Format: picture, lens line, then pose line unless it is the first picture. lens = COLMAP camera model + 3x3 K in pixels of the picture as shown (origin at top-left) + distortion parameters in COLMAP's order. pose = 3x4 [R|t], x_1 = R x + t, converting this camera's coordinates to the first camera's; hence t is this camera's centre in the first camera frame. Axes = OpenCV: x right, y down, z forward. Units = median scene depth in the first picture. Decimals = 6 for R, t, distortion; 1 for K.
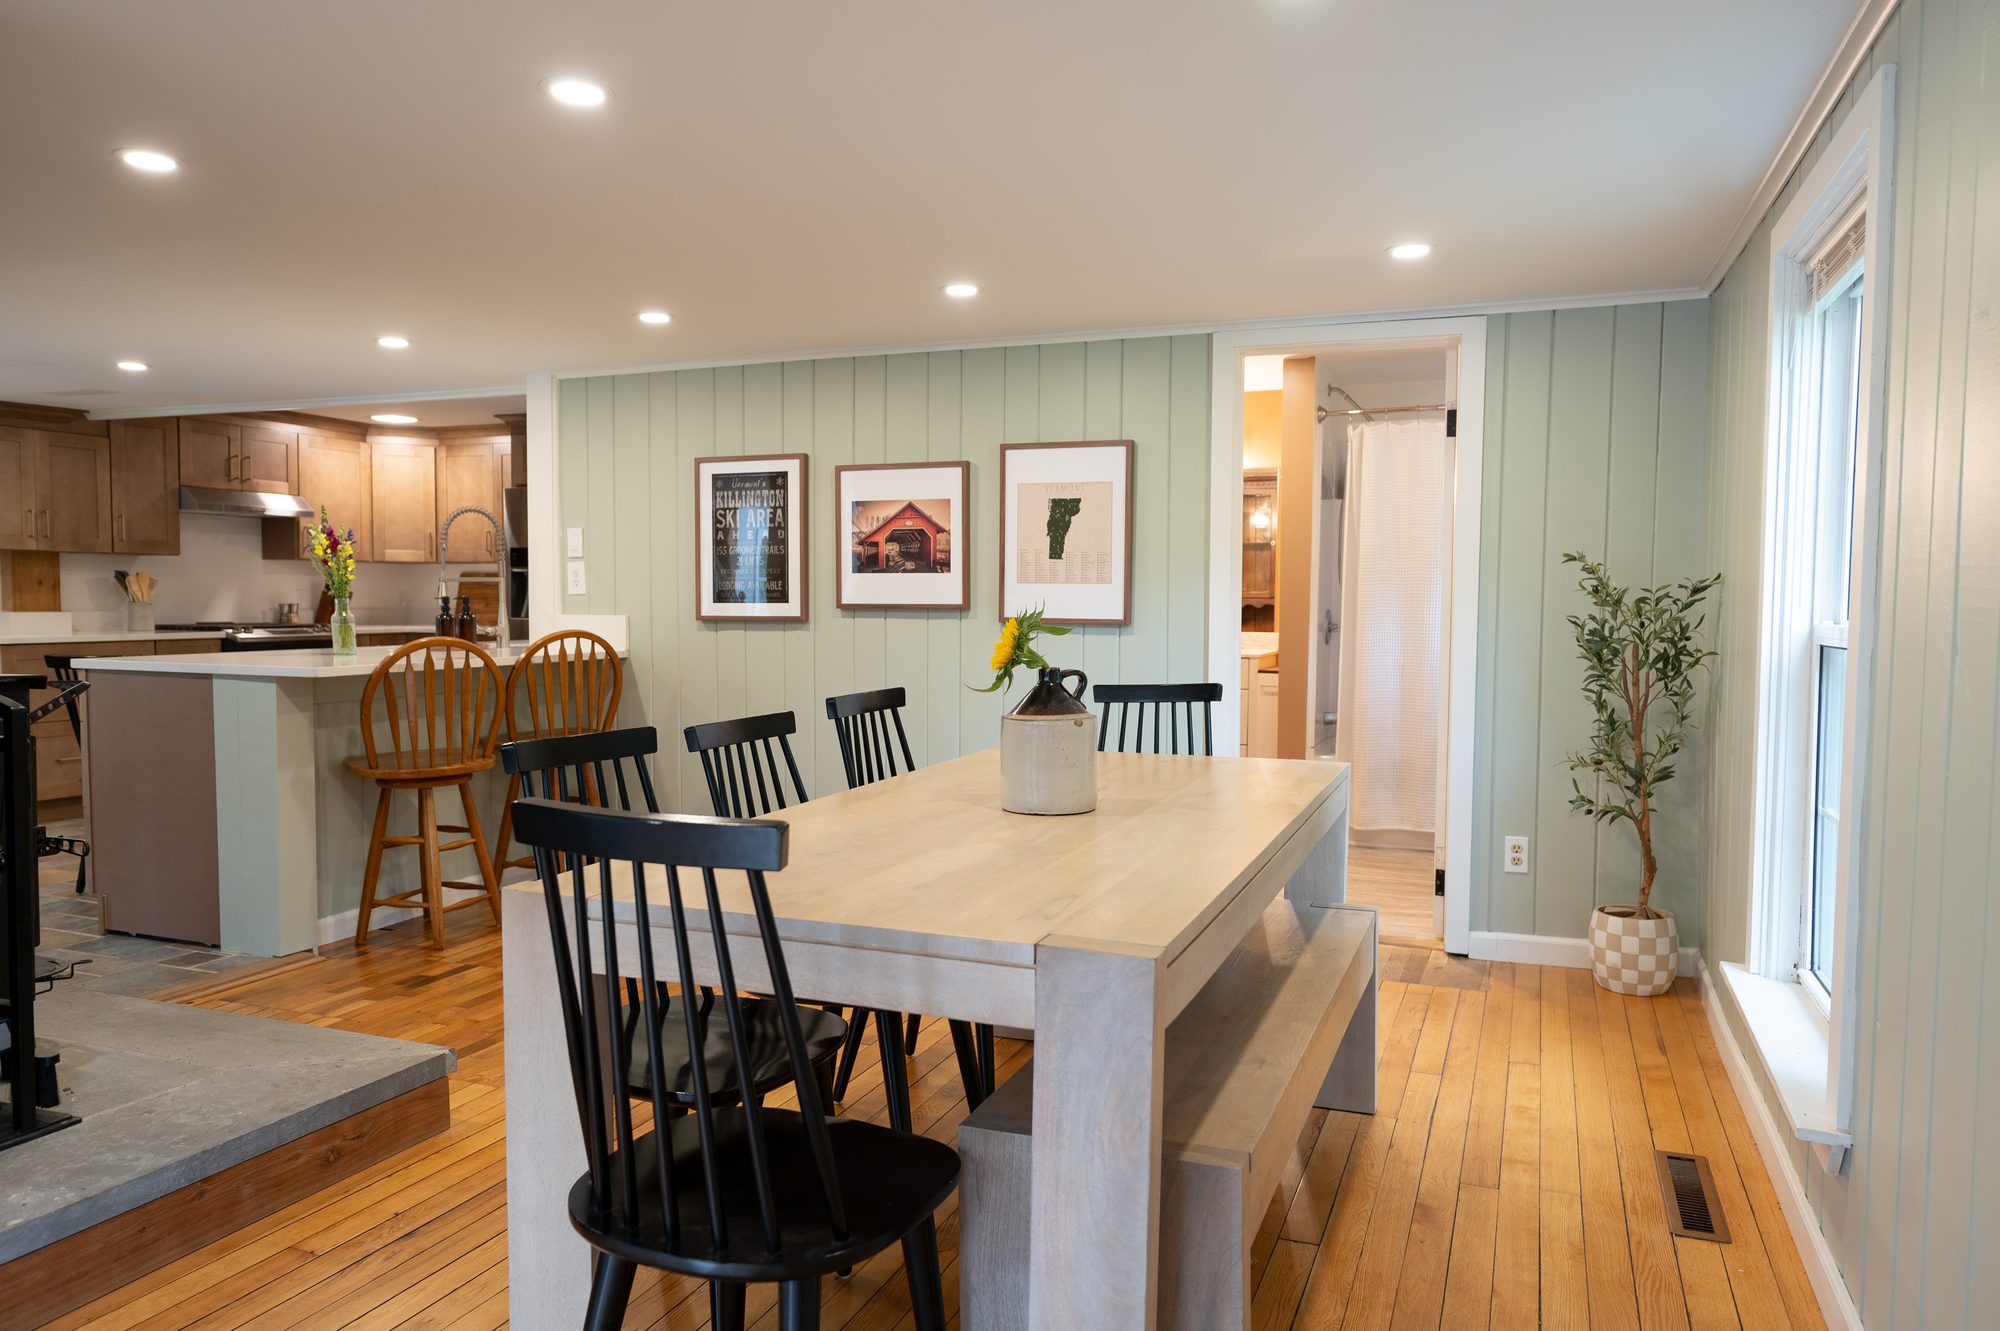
lens RADIAL K [[1442.6, 0, 997.0], [0, 1442.6, 664.0], [0, 0, 1]] dist [0.006554, -0.001215]
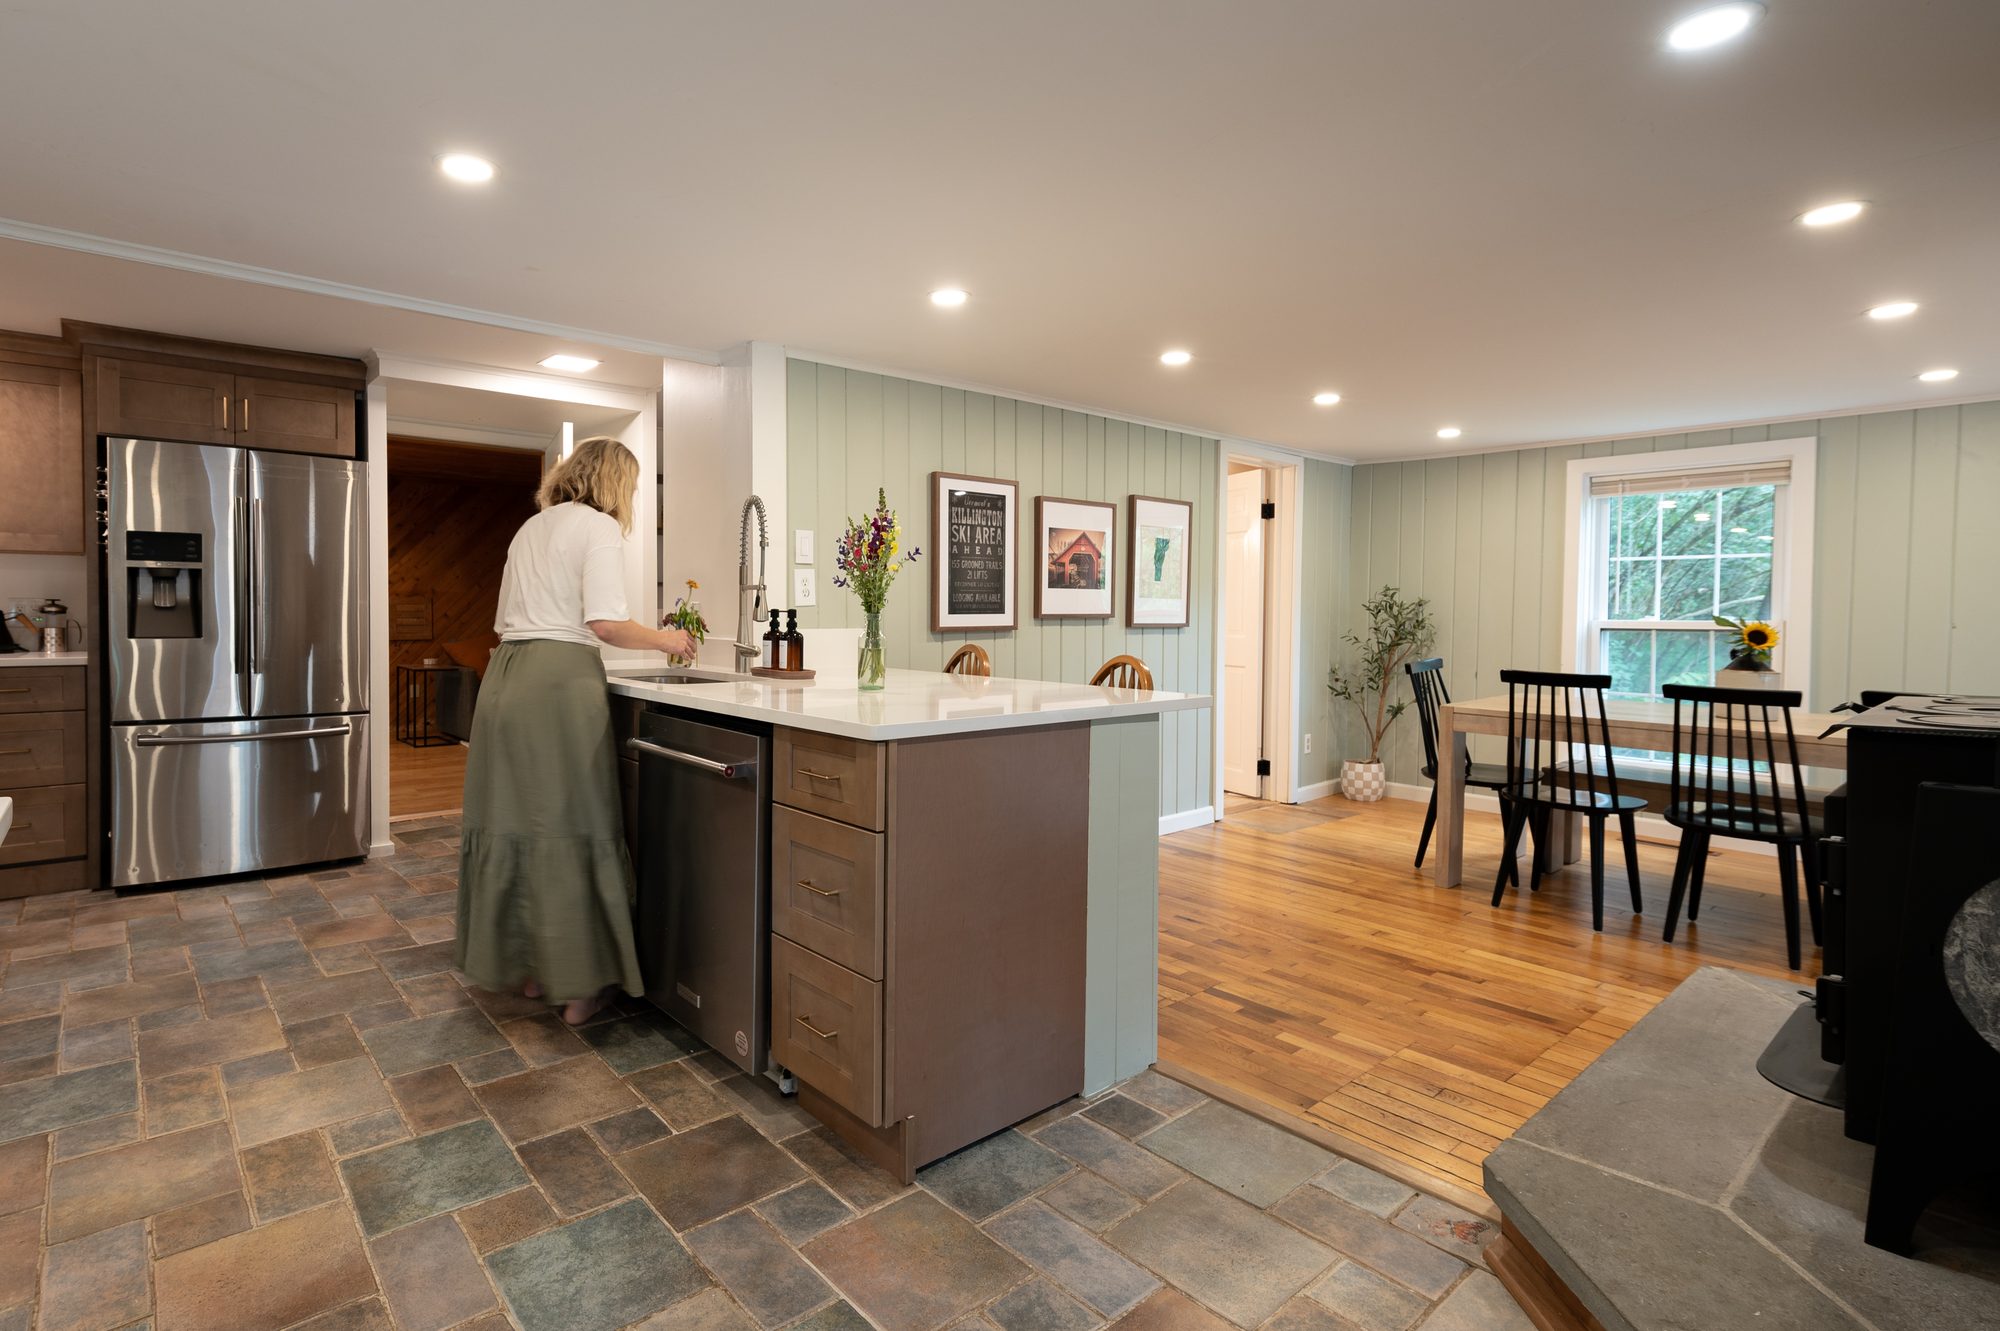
lens RADIAL K [[965.2, 0, 998.6], [0, 965.2, 633.9], [0, 0, 1]] dist [0.001411, 0.000249]
pose [[0.461421, -0.026981, 0.886771, -0.825038], [0.037582, 0.999235, 0.010848, -0.035803], [-0.886385, 0.028321, 0.462082, 0.675322]]
